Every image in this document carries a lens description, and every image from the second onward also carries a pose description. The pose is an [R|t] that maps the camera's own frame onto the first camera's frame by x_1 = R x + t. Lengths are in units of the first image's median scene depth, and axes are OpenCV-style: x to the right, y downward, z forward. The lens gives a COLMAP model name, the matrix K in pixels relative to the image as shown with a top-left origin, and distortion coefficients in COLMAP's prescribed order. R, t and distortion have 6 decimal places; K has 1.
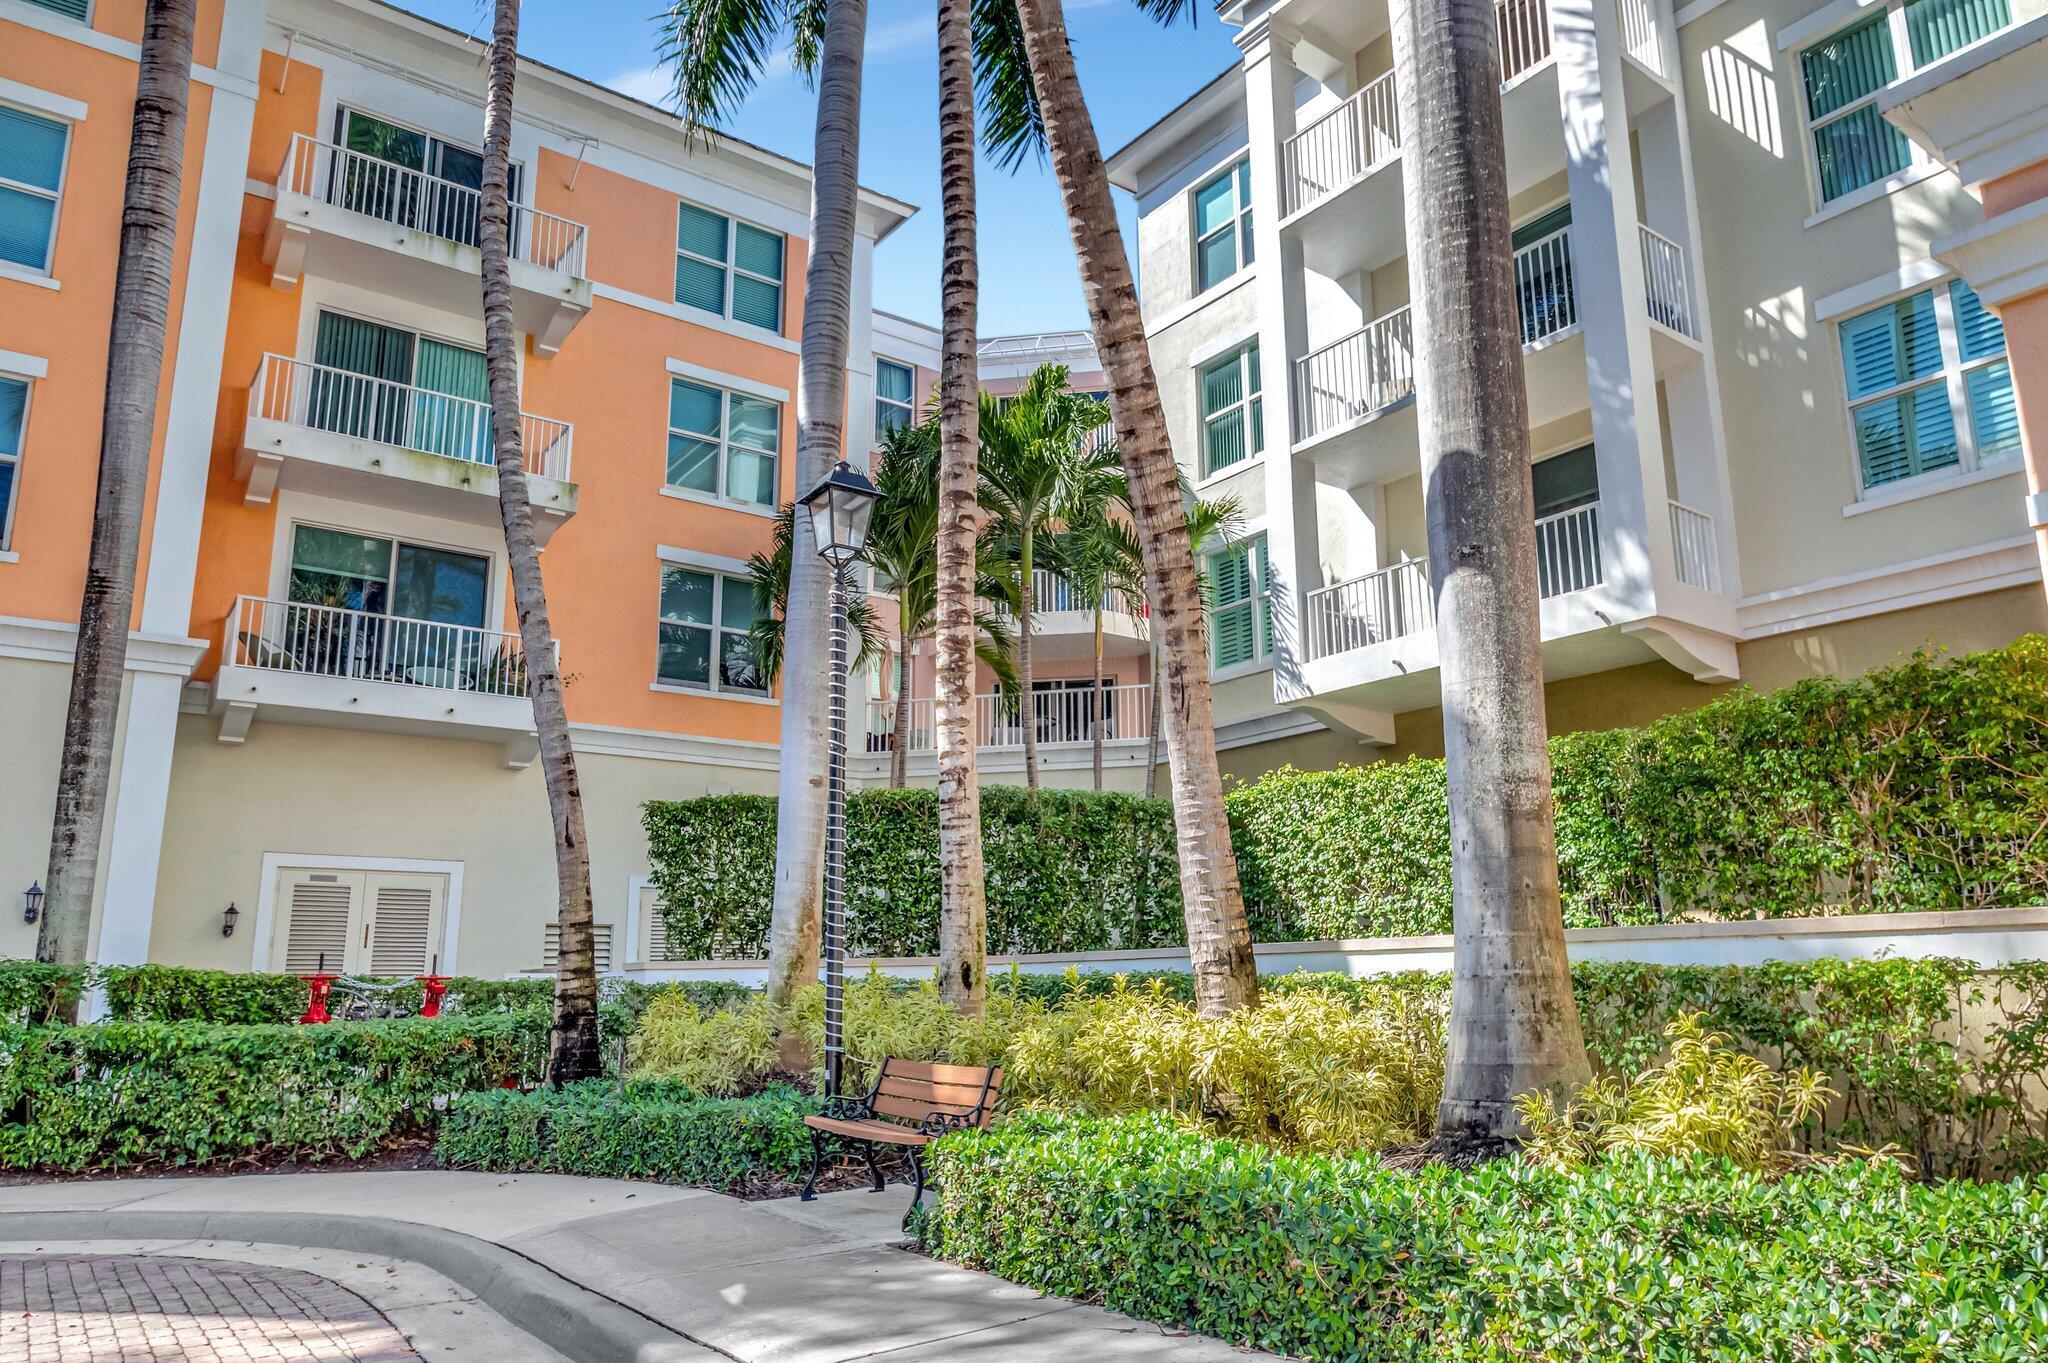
lens RADIAL K [[1373.8, 0, 1026.2], [0, 1373.8, 690.4], [0, 0, 1]] dist [0.007001, 0.000845]
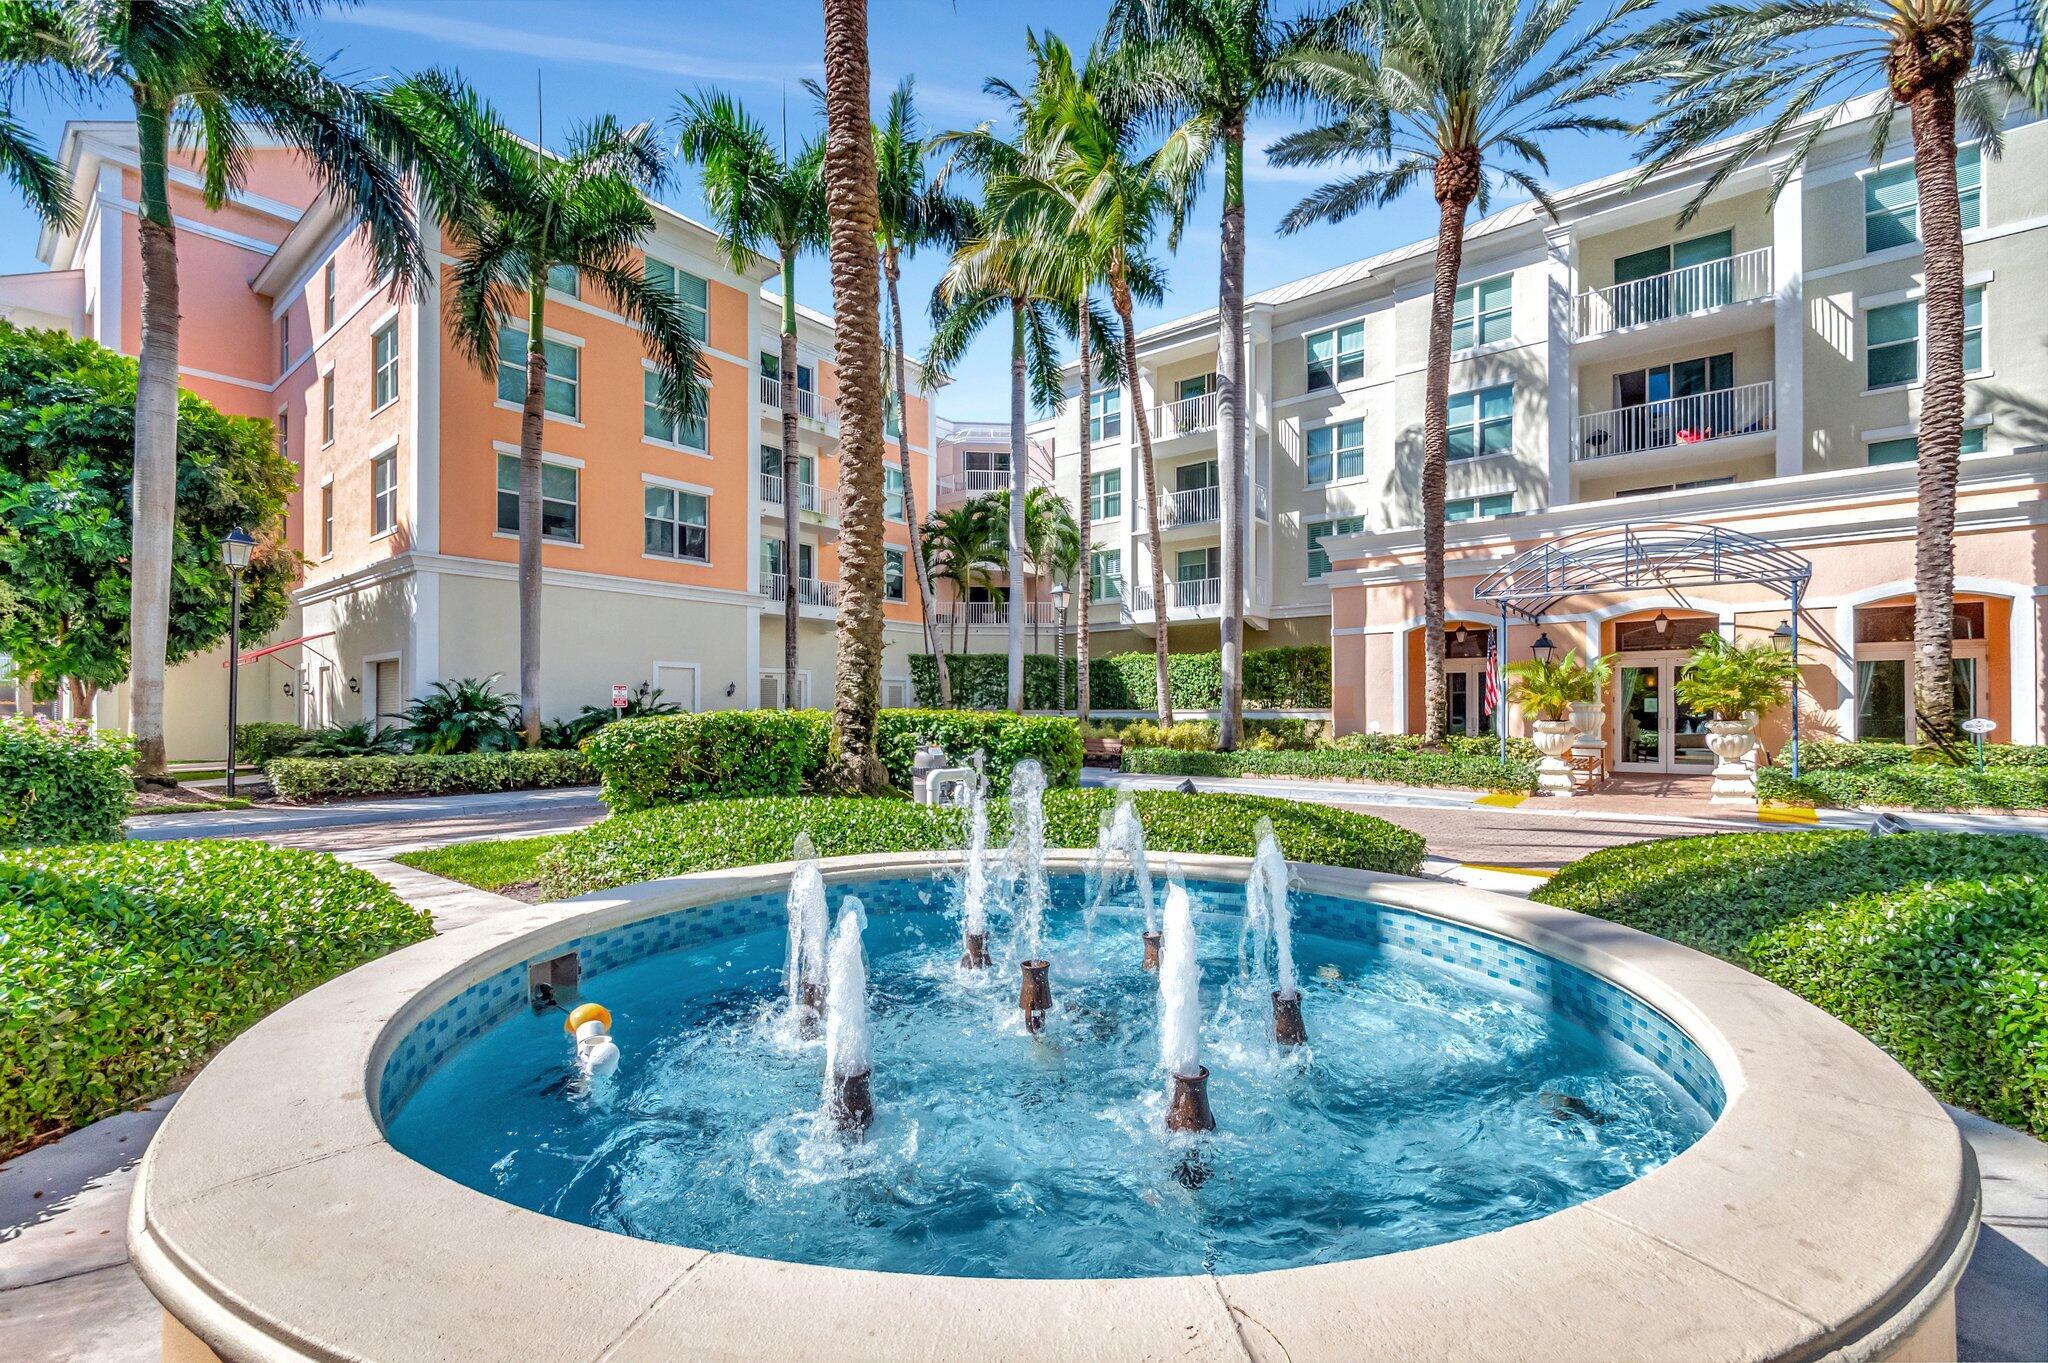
lens RADIAL K [[907.6, 0, 1026.6], [0, 907.6, 695.1], [0, 0, 1]] dist [0.007851, -0.004442]
pose [[0.967882, 0.015909, 0.250900, -0.801627], [-0.064342, 0.980432, 0.186044, -0.306234], [-0.243031, -0.196212, 0.949967, -1.311229]]
